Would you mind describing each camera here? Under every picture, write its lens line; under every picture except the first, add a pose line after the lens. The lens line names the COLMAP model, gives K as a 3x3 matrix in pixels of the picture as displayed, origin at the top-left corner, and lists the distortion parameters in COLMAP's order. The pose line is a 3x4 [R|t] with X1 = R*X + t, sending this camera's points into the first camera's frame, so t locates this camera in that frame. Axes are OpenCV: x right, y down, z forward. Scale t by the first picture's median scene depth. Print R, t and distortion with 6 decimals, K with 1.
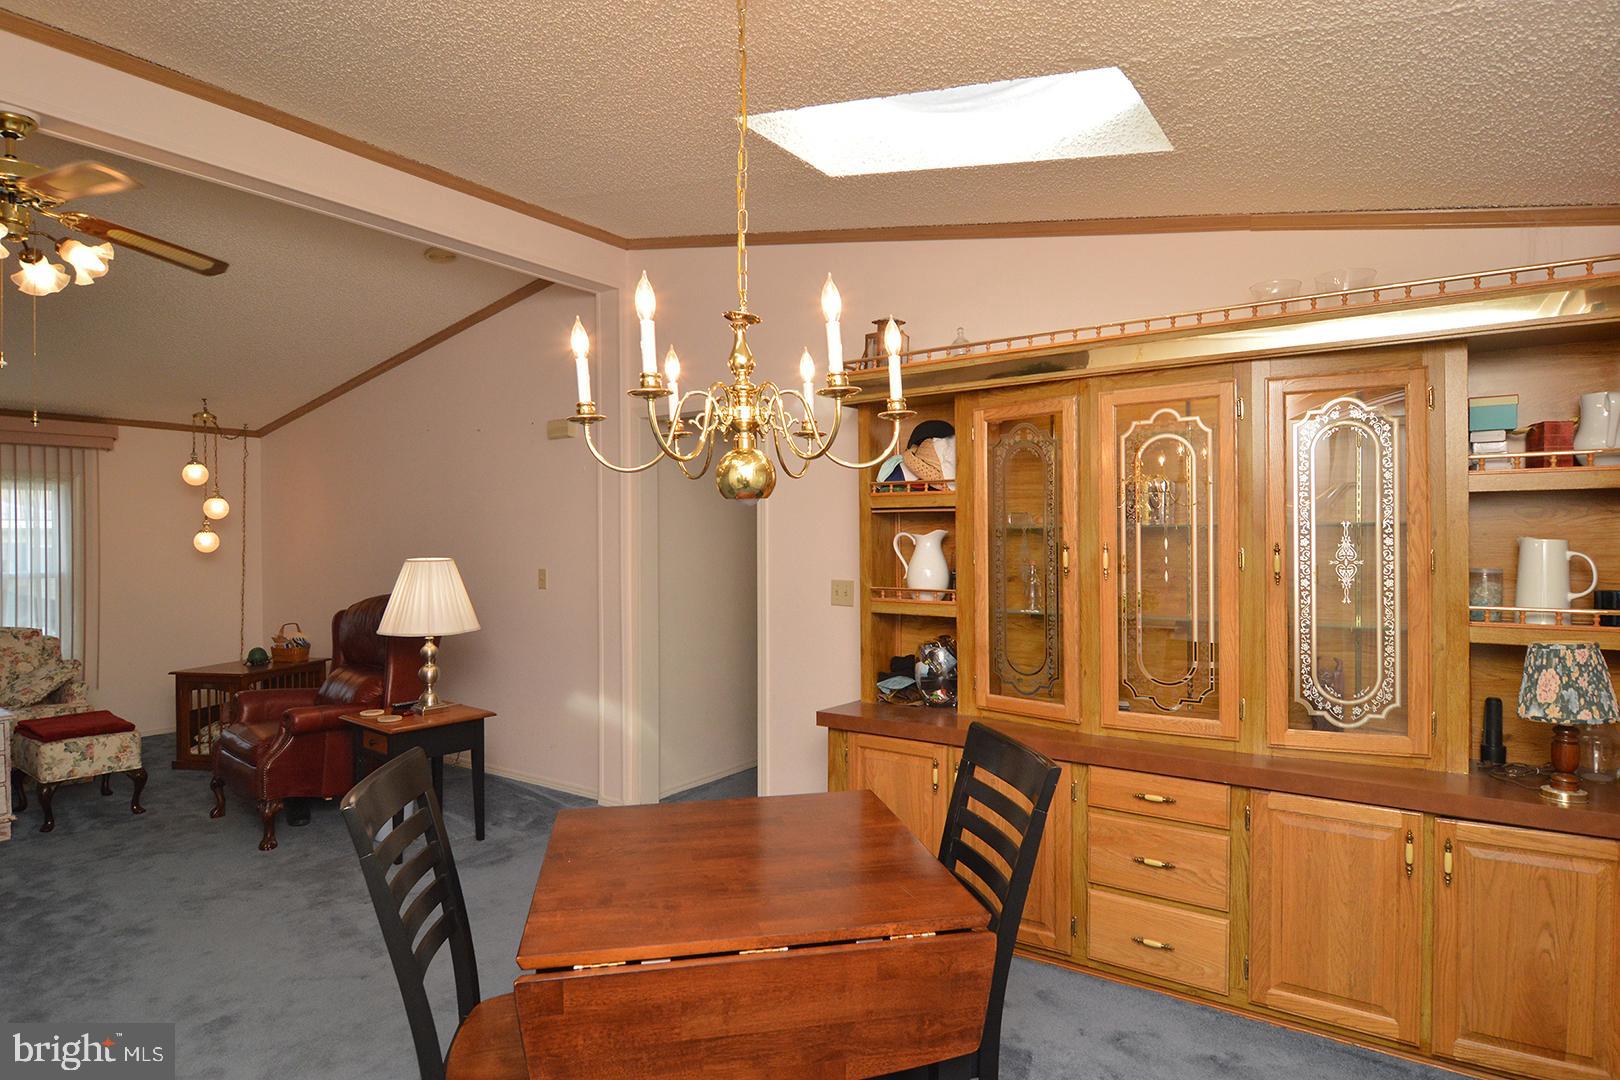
lens RADIAL K [[876.1, 0, 822.3], [0, 876.1, 538.7], [0, 0, 1]] dist [-0.014940, -0.006551]
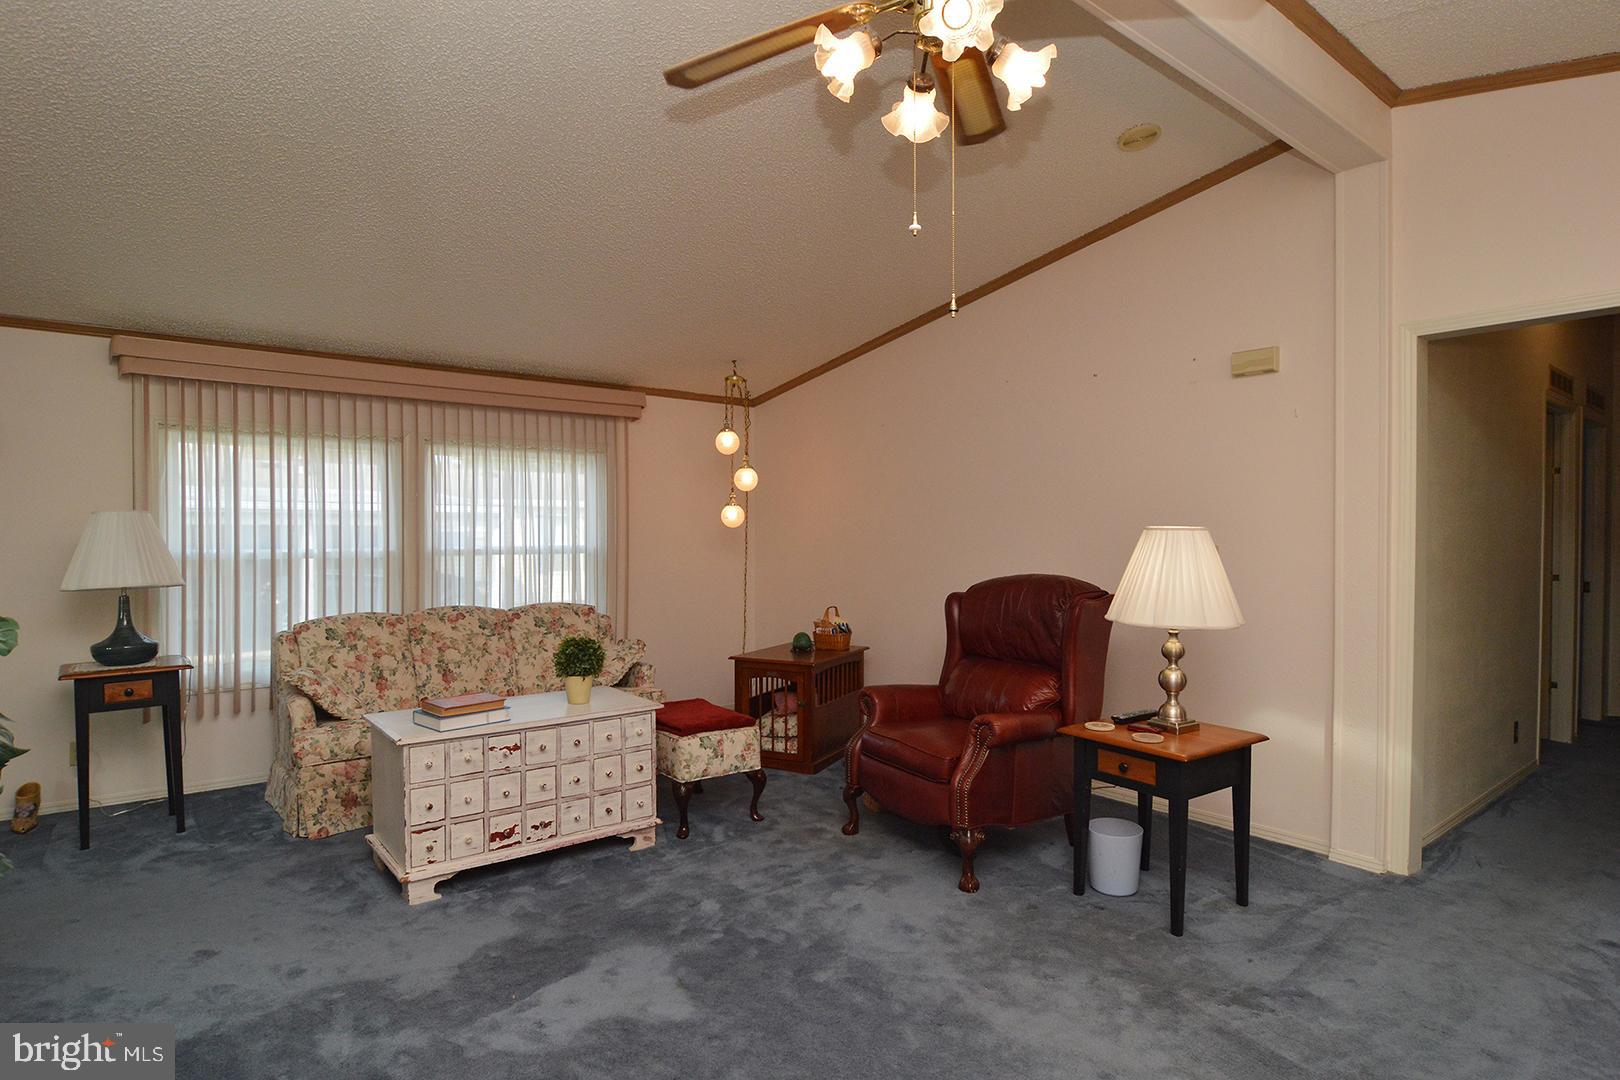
lens RADIAL K [[876.1, 0, 813.4], [0, 876.1, 540.7], [0, 0, 1]] dist [-0.014940, -0.006551]
pose [[0.959346, 0.006911, -0.282148, -0.512679], [-0.003752, 0.999924, 0.011735, 0.026256], [0.282208, -0.010199, 0.959299, 0.180144]]
